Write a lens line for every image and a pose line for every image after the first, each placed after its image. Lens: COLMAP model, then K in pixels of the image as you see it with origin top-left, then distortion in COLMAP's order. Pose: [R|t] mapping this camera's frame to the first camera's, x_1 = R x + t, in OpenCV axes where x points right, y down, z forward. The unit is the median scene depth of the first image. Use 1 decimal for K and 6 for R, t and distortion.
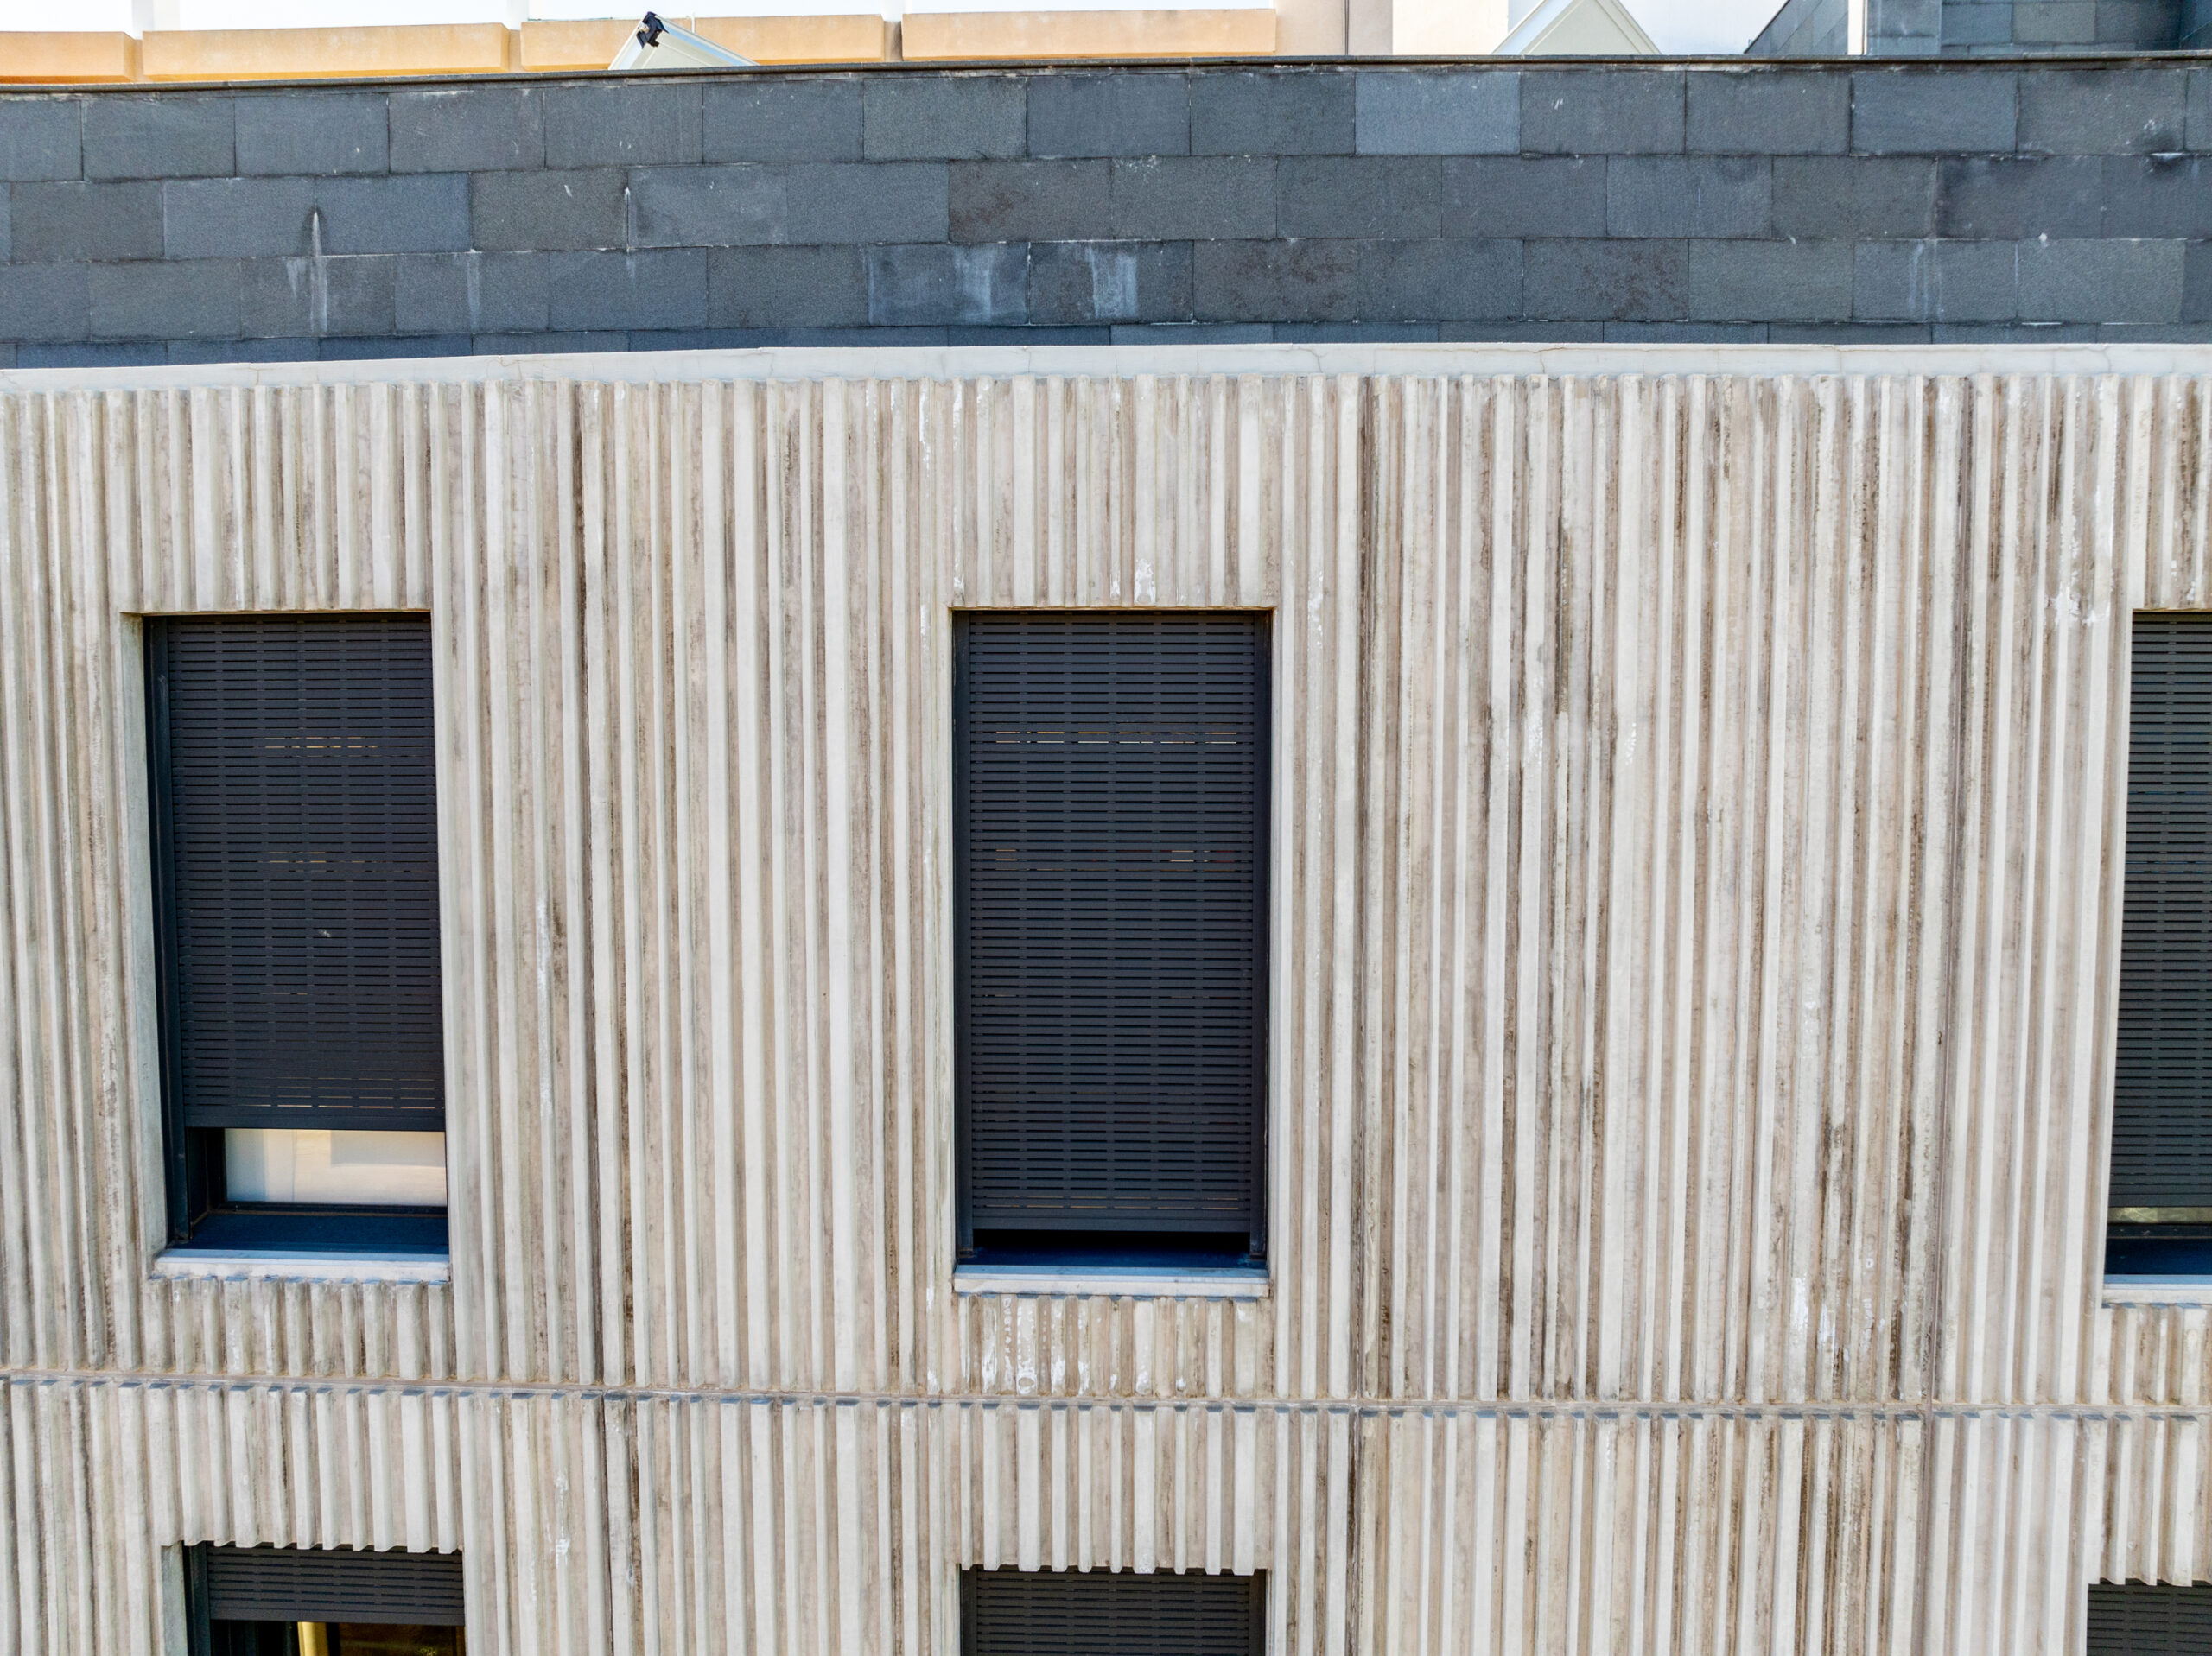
lens RADIAL K [[1556.3, 0, 1103.0], [0, 1556.3, 837.8], [0, 0, 1]] dist [-0.039802, -0.000953]
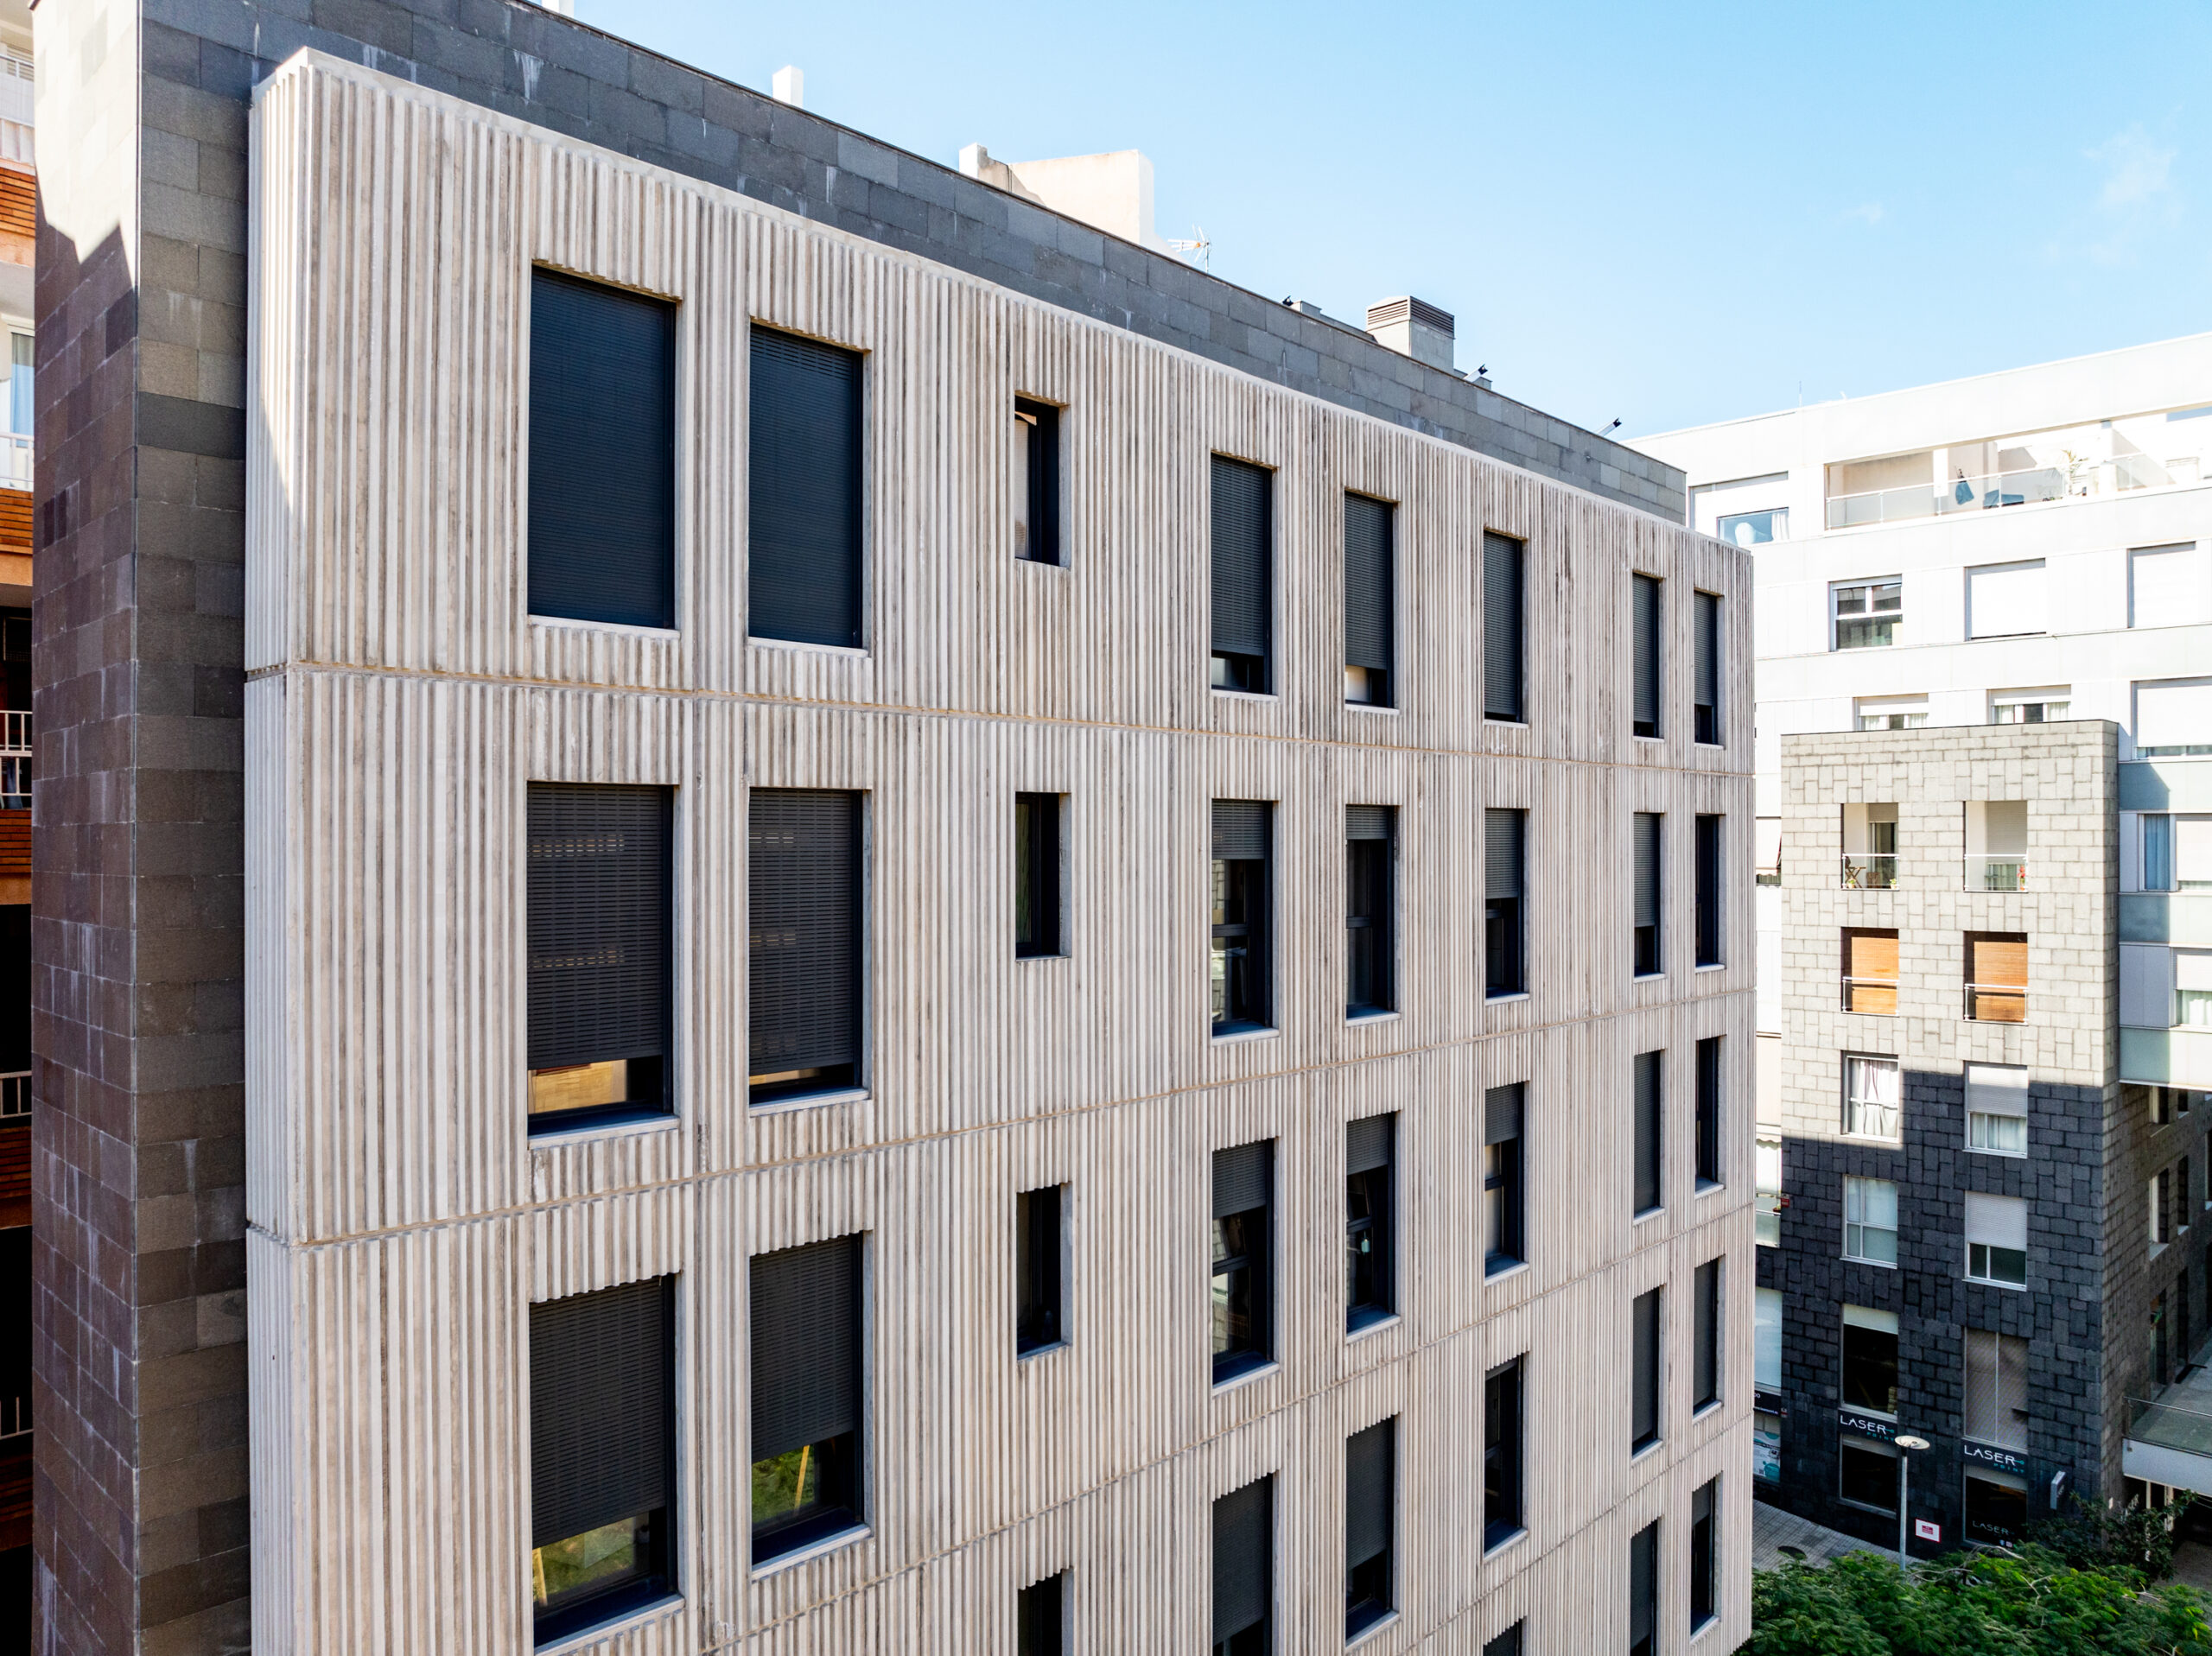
lens RADIAL K [[1563.0, 0, 1104.1], [0, 1563.0, 837.1], [0, 0, 1]] dist [-0.066499, 0.041016]
pose [[0.663387, 0.000906, 0.748276, -3.300954], [0.049235, 0.997779, -0.044858, 0.669952], [-0.746655, 0.066599, 0.661869, -0.641287]]
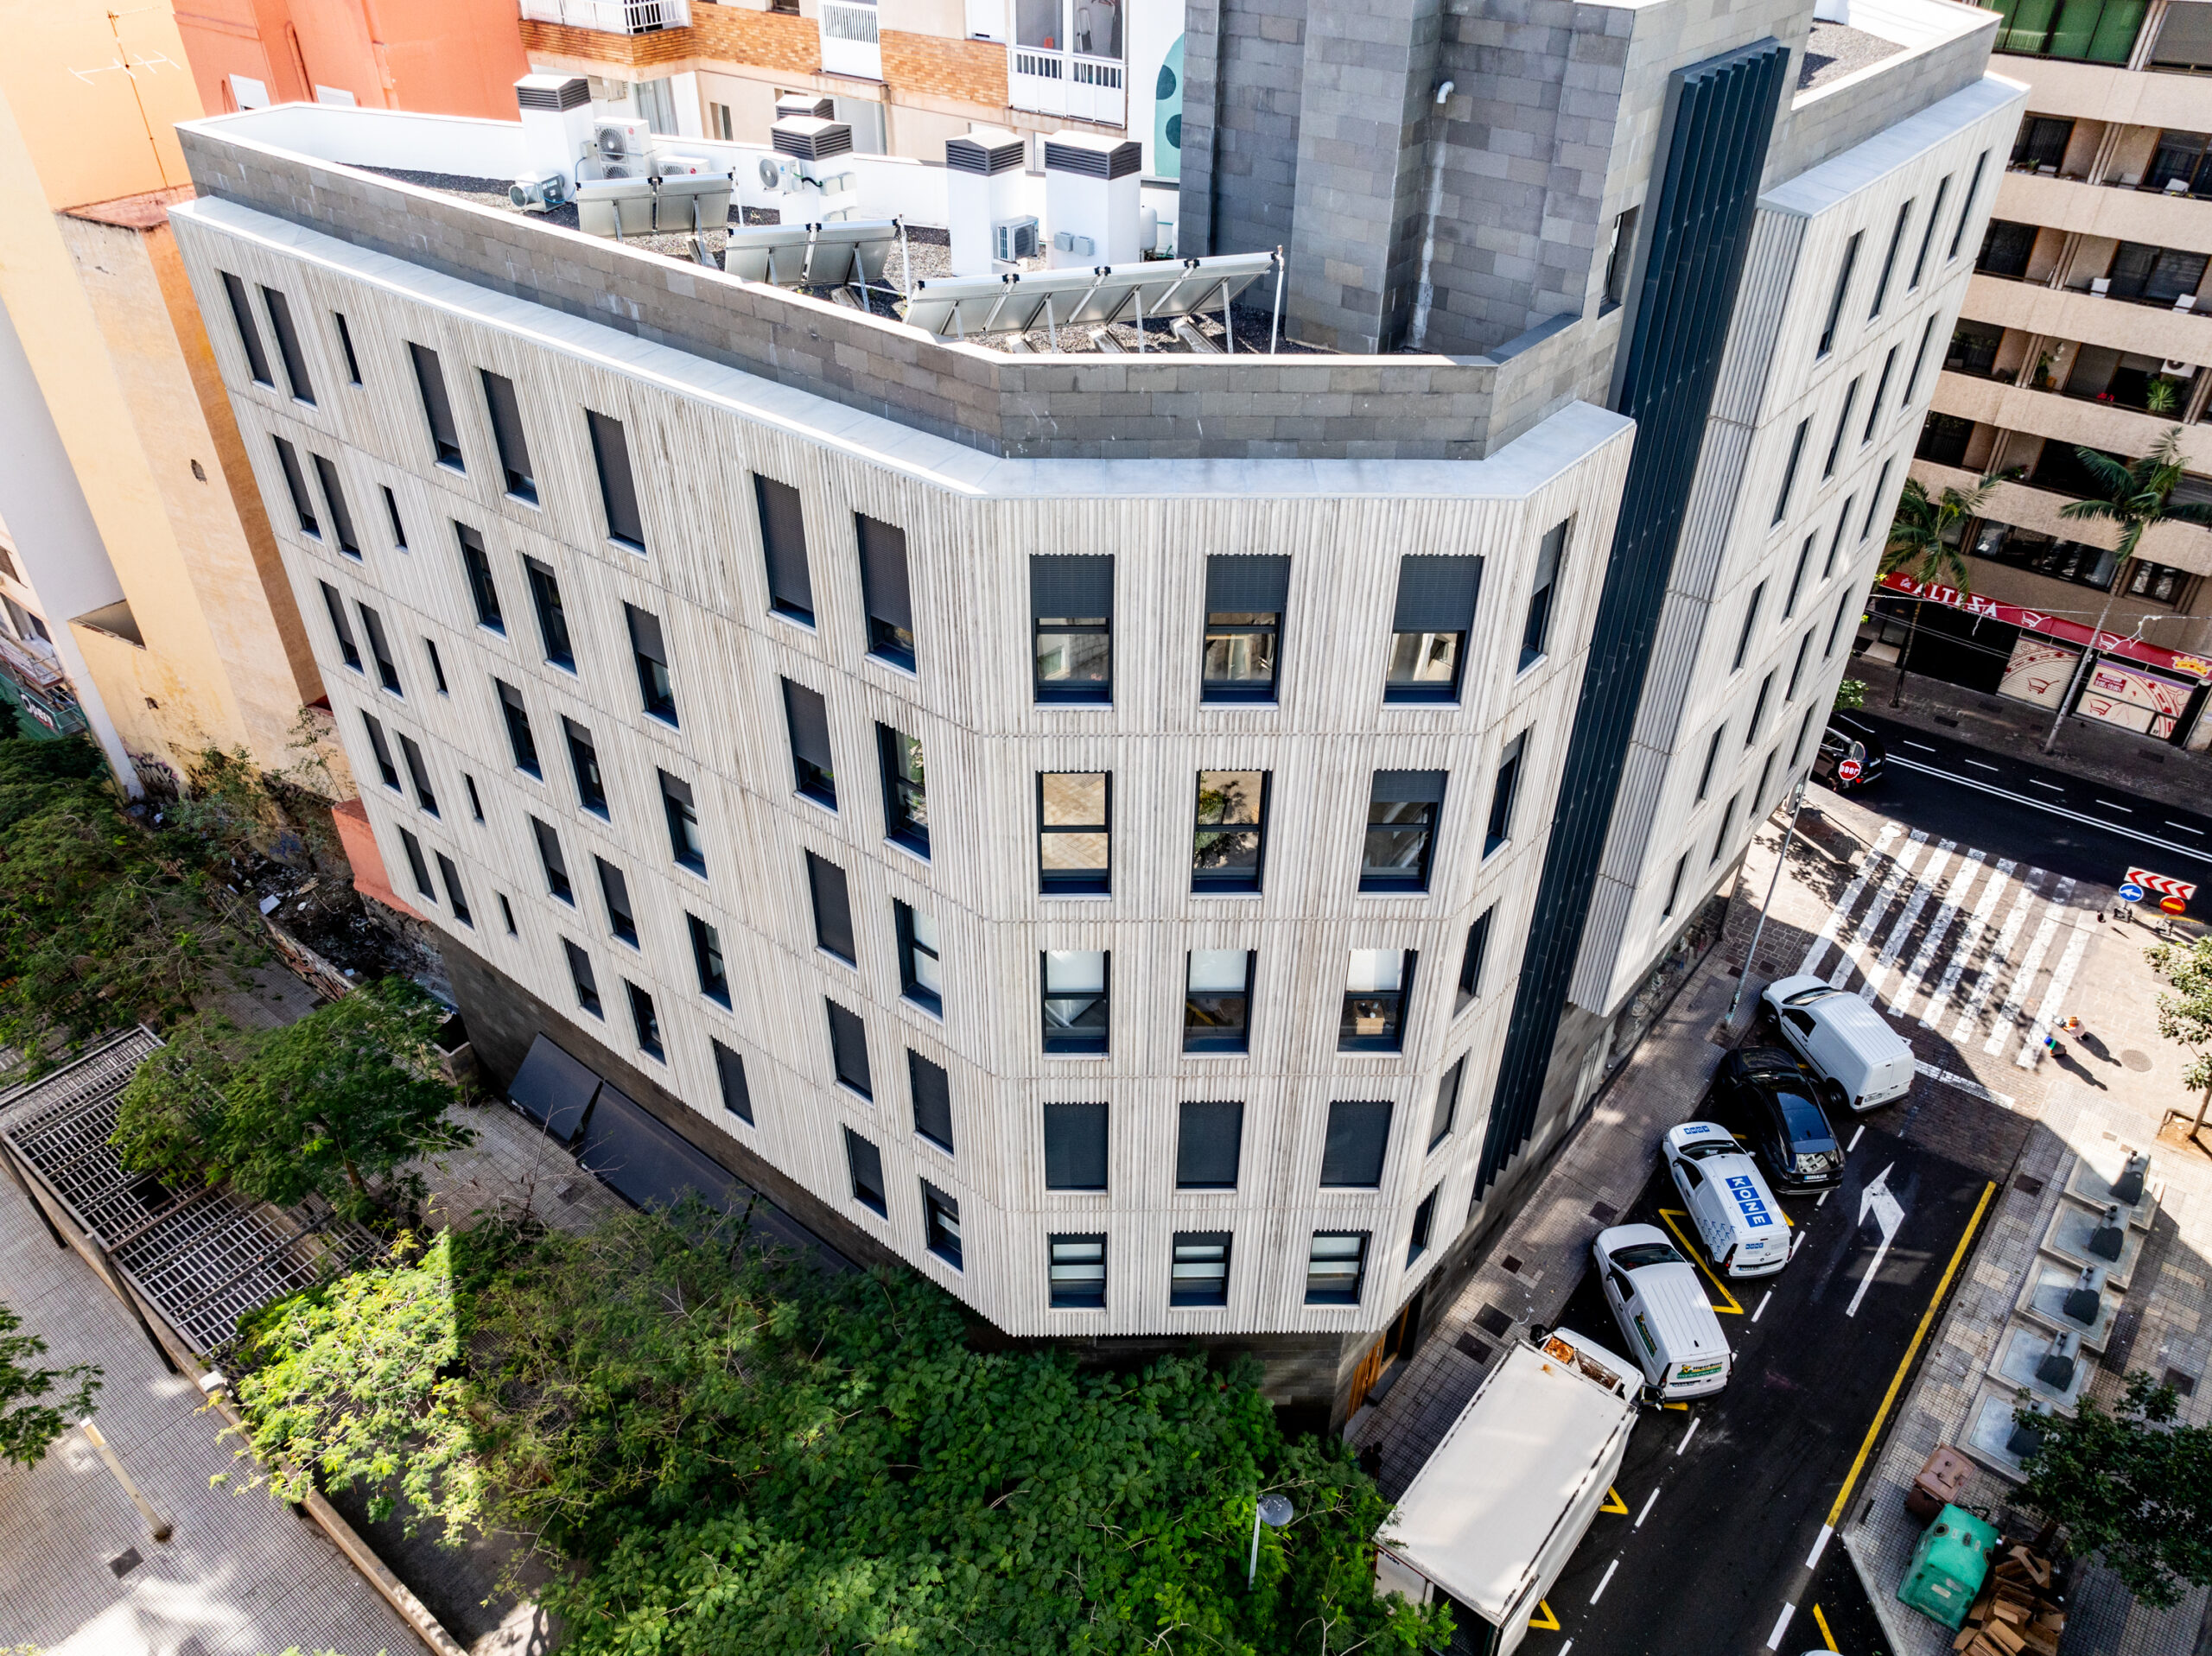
lens RADIAL K [[1556.3, 0, 1103.0], [0, 1556.3, 837.8], [0, 0, 1]] dist [-0.039802, -0.000953]
pose [[0.805604, 0.355711, -0.473785, 3.778072], [-0.041677, 0.831742, 0.553596, -1.679400], [0.590987, -0.426233, 0.684880, -1.770349]]
